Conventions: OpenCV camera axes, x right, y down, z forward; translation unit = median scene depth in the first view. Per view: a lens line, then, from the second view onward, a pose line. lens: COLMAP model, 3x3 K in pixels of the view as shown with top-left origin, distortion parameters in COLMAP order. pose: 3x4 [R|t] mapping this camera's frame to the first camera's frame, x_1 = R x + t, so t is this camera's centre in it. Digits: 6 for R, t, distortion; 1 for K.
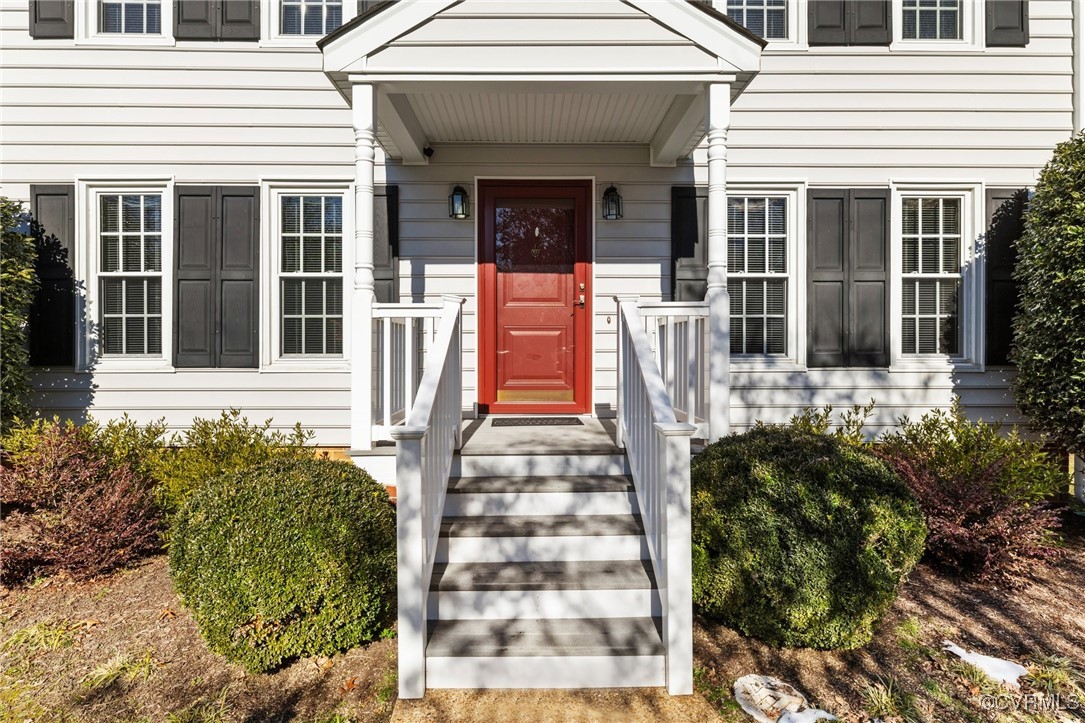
lens RADIAL K [[548.2, 0, 539.3], [0, 548.2, 355.4], [0, 0, 1]] dist [-0.003047, -0.000187]
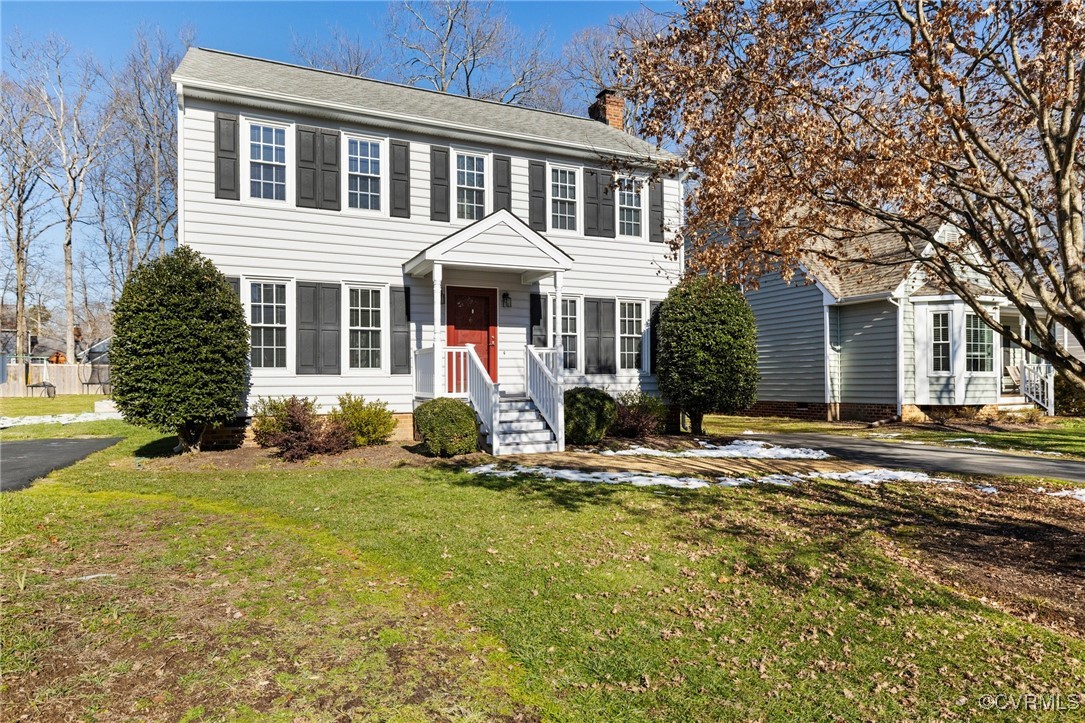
lens RADIAL K [[730.7, 0, 542.7], [0, 730.7, 366.2], [0, 0, 1]] dist [0.002542, 0.000117]
pose [[0.909922, 0.004614, 0.414754, -0.947119], [0.010108, 0.999394, -0.033295, 0.088361], [-0.414656, 0.034488, 0.909324, -1.720118]]
